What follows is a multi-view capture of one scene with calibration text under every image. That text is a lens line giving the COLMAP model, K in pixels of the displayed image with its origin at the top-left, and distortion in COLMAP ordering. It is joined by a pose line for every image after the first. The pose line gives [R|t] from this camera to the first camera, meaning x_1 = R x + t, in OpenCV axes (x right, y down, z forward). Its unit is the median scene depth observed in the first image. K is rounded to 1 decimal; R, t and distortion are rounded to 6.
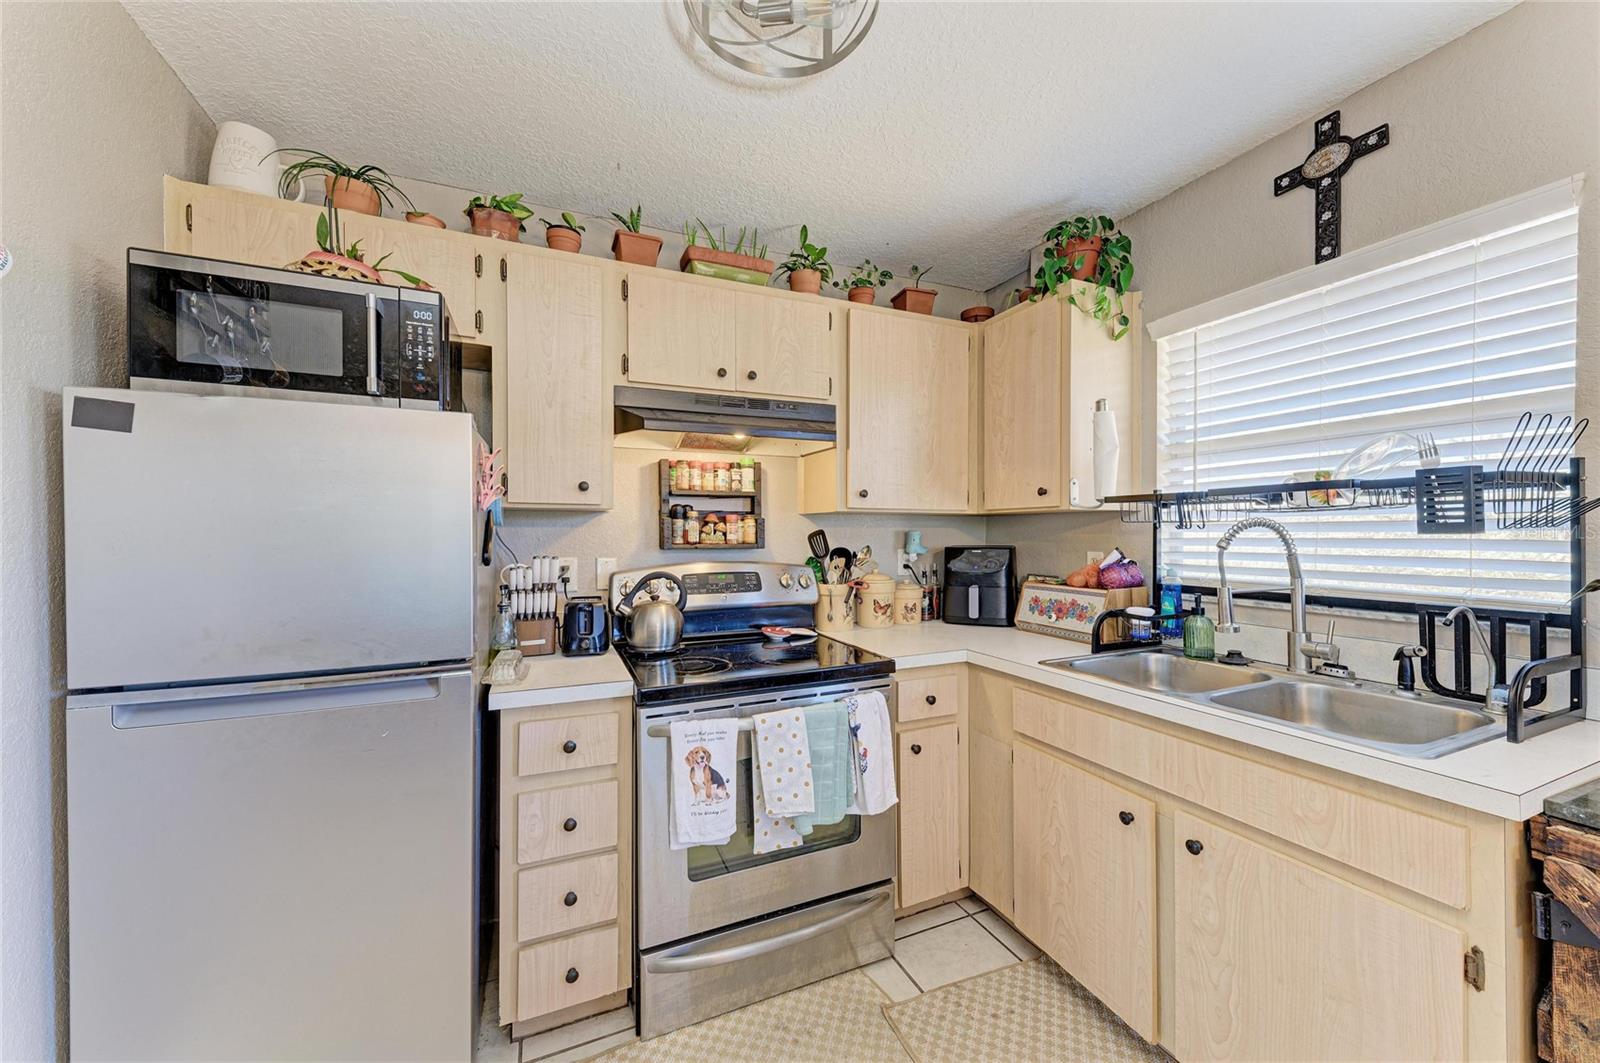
lens RADIAL K [[592.0, 0, 800.0], [0, 592.0, 531.5], [0, 0, 1]] dist [0.015345, -0.004612]
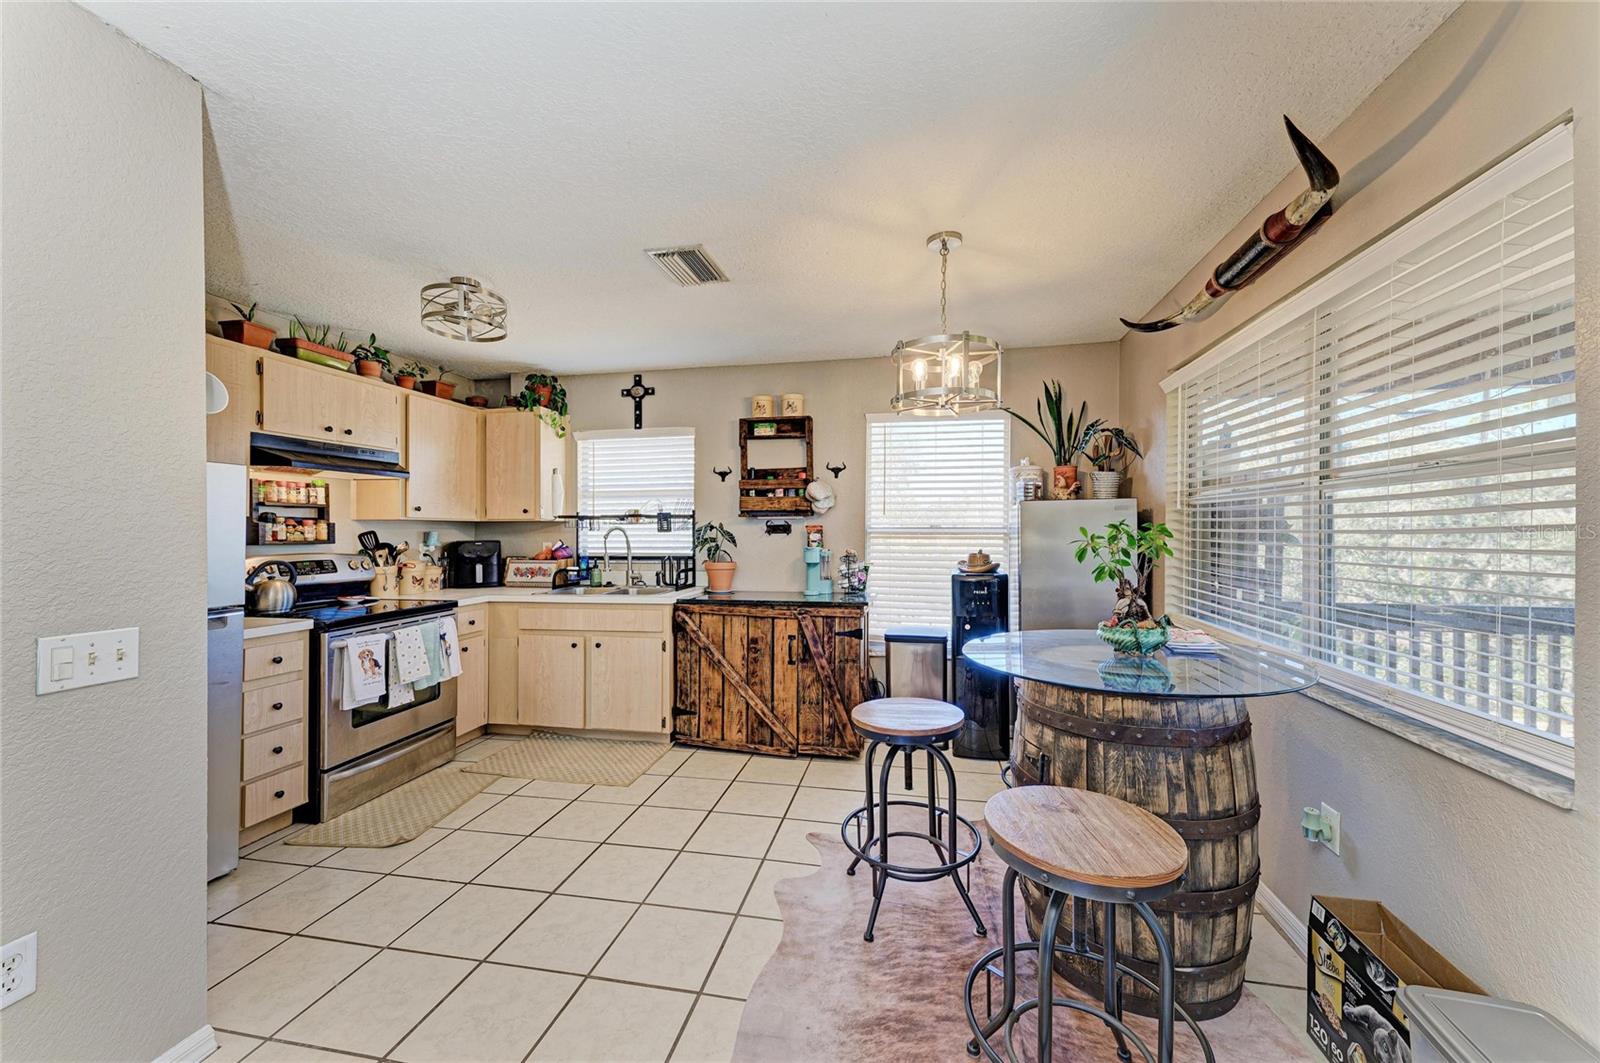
lens RADIAL K [[627.8, 0, 800.0], [0, 627.8, 531.5], [0, 0, 1]] dist [0.025951, 0.000059]
pose [[0.589312, -0.000139, 0.807905, -0.739182], [0.000635, 1.000000, -0.000291, 0.000205], [-0.807905, 0.000684, 0.589312, -0.952370]]
